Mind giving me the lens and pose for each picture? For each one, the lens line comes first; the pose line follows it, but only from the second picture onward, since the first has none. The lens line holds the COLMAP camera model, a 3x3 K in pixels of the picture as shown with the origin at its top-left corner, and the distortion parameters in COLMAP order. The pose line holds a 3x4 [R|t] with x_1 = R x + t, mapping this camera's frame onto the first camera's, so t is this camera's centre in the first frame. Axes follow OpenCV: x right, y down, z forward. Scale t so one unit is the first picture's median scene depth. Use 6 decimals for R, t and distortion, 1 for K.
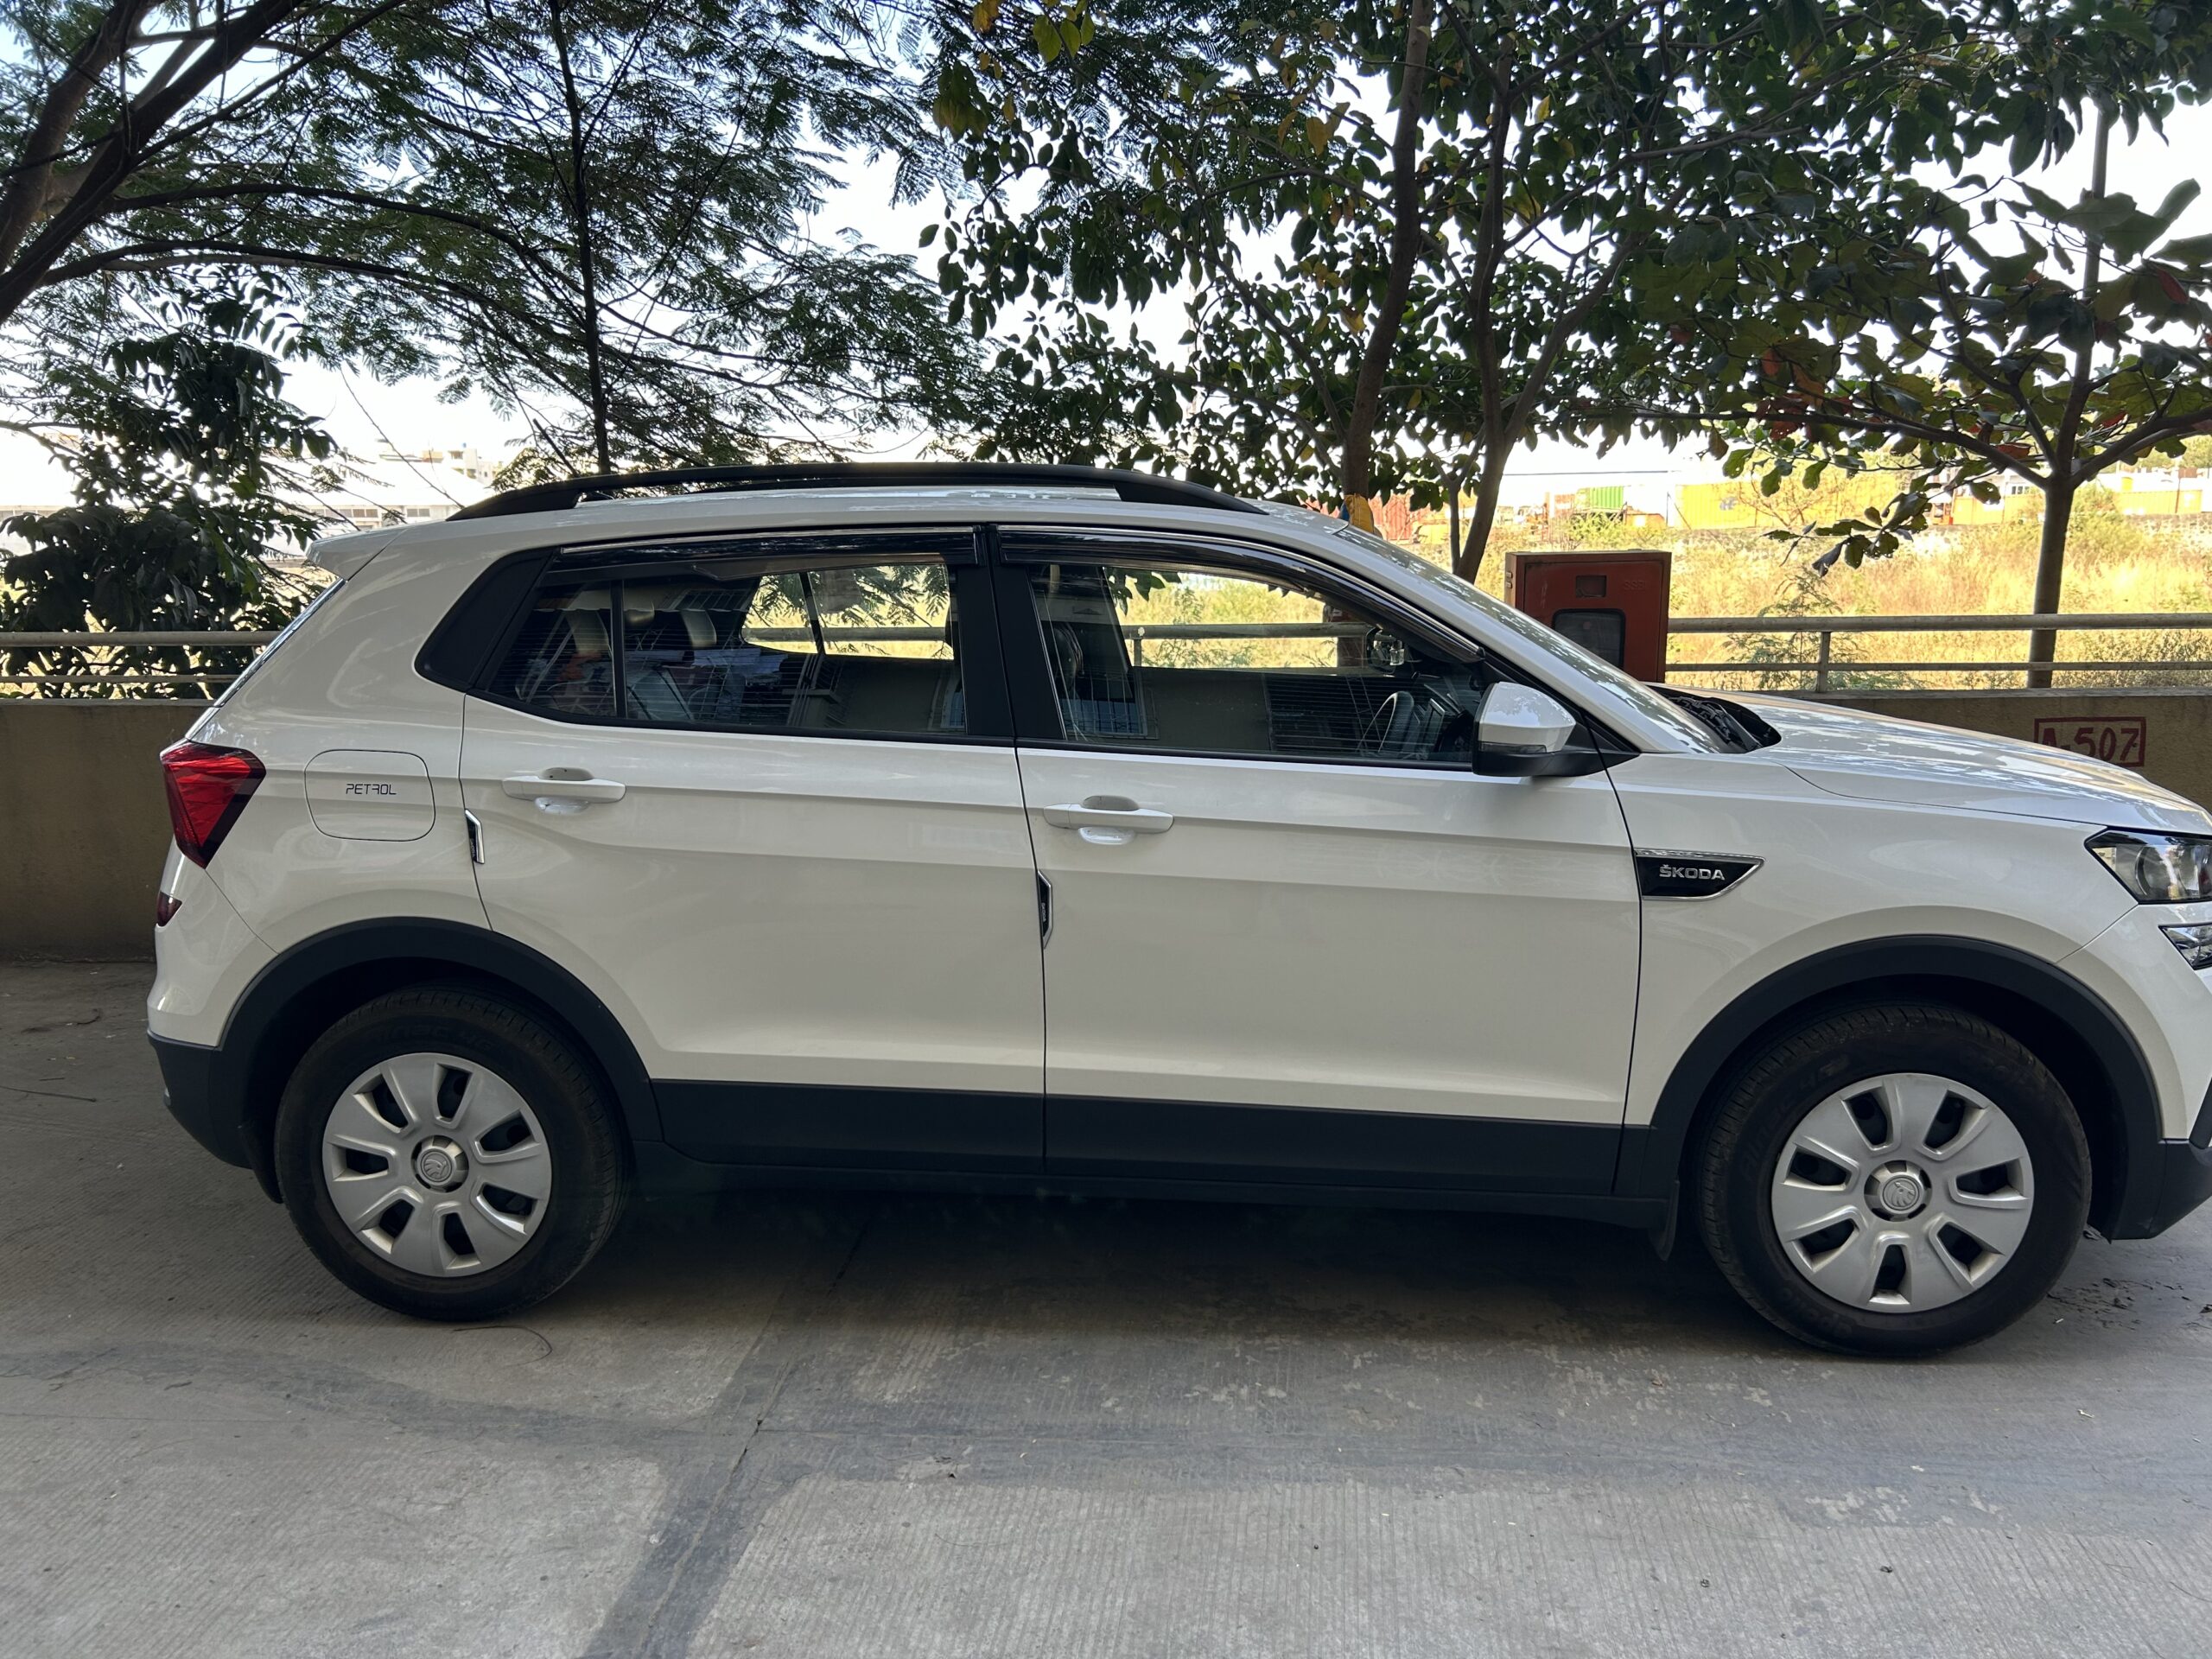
lens RADIAL K [[1742.1, 0, 1105.4], [0, 1742.1, 831.1], [0, 0, 1]] dist [0.158001, -0.276914]
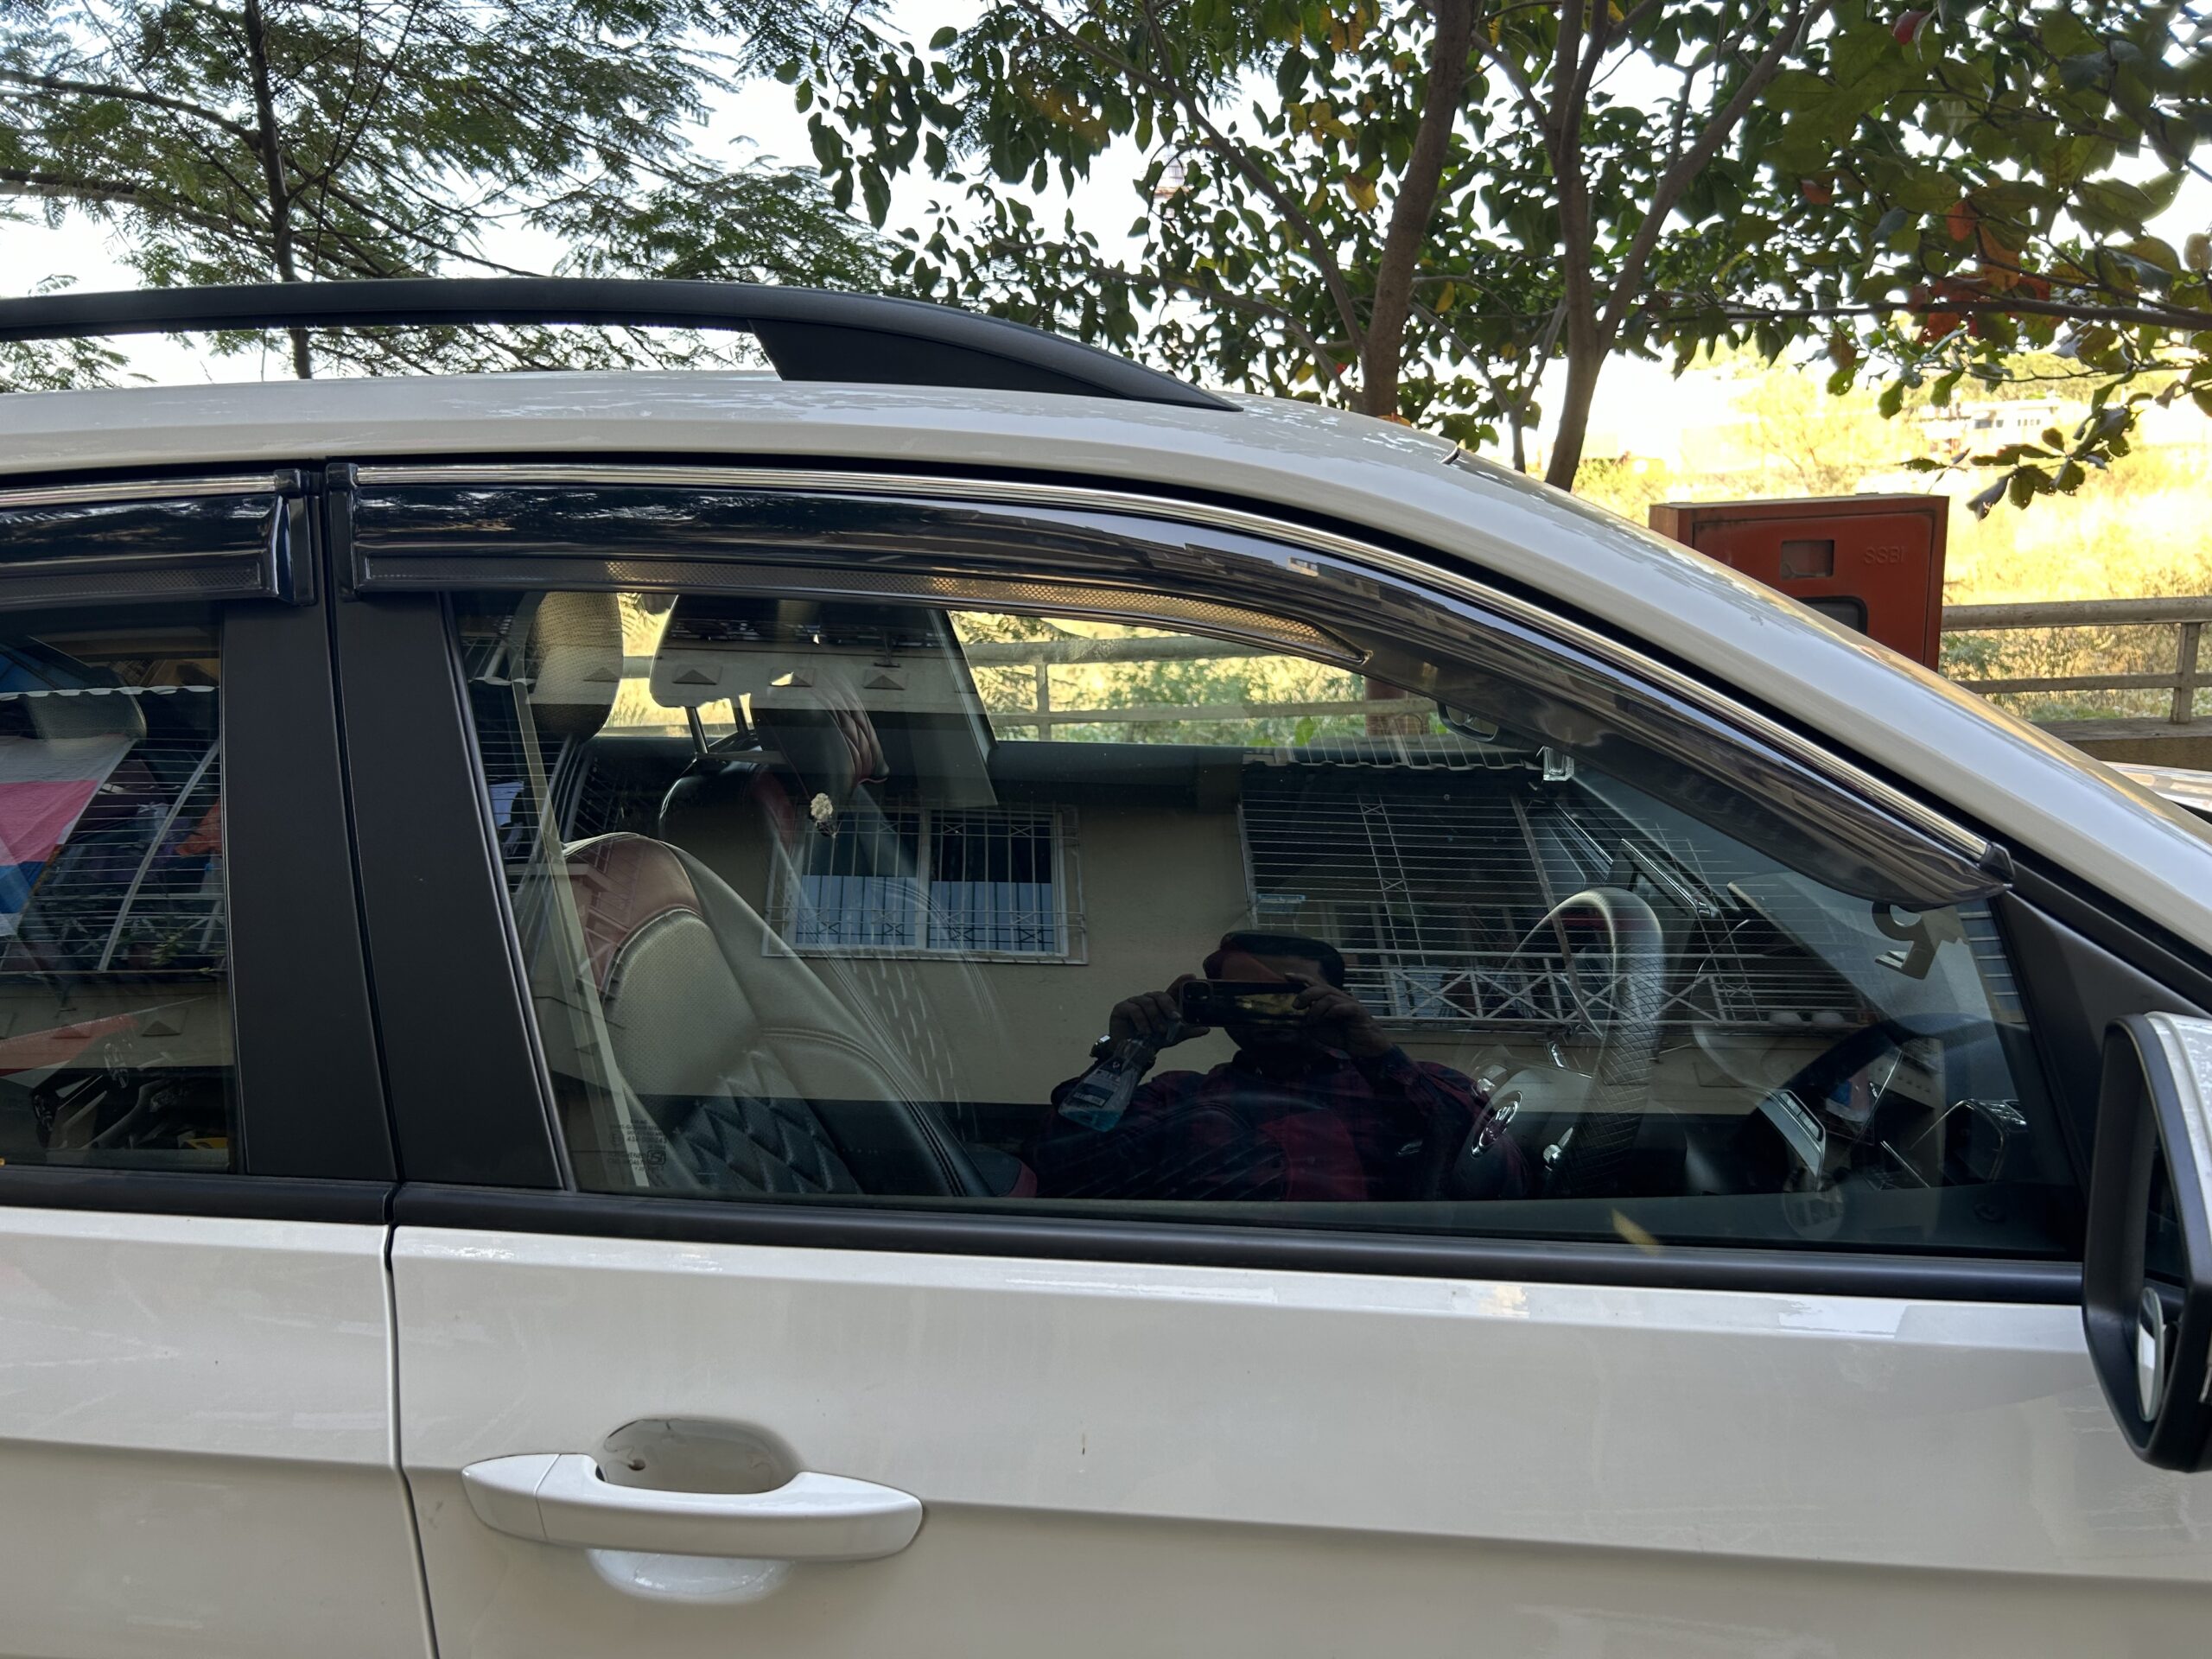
lens RADIAL K [[1742.1, 0, 1105.4], [0, 1742.1, 831.1], [0, 0, 1]] dist [0.158001, -0.276914]
pose [[0.999515, -0.031131, -0.000734, 0.024077], [0.031140, 0.999270, 0.022115, -0.040123], [0.000045, -0.022127, 0.999755, 0.242580]]
